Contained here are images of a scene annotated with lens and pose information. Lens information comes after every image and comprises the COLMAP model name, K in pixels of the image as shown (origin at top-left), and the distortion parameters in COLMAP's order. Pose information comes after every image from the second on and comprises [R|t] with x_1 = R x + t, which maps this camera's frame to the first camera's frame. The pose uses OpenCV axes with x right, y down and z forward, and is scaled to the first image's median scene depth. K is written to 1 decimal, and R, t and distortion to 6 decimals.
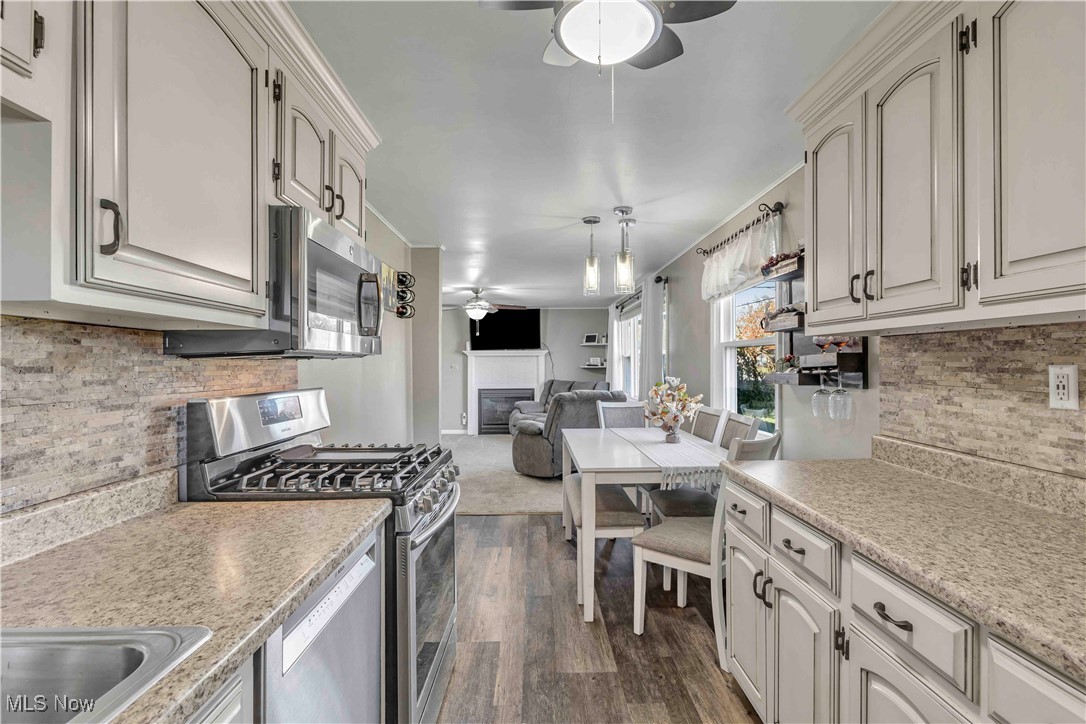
lens RADIAL K [[528.1, 0, 542.5], [0, 528.1, 360.0], [0, 0, 1]] dist [0.001438, 0.000010]
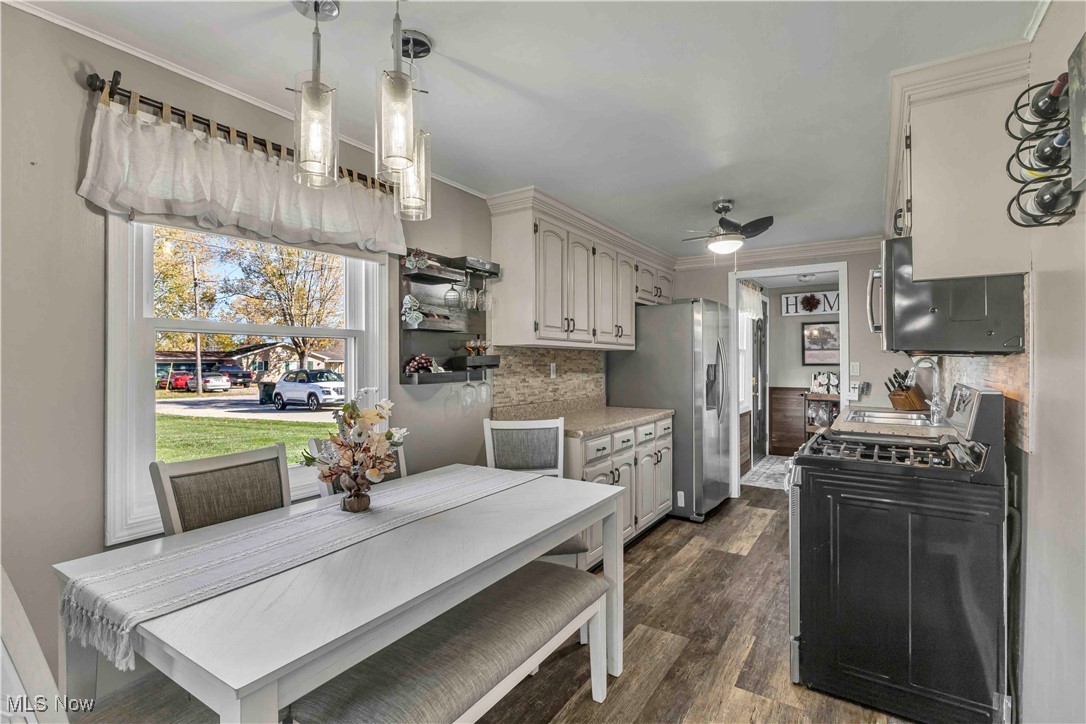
lens RADIAL K [[531.1, 0, 537.7], [0, 531.1, 357.4], [0, 0, 1]] dist [-0.000181, 0.001432]
pose [[-0.832714, 0.008613, 0.553636, -0.549100], [0.000366, 0.999887, -0.015004, 0.023189], [-0.553703, -0.012291, -0.832623, 3.526731]]
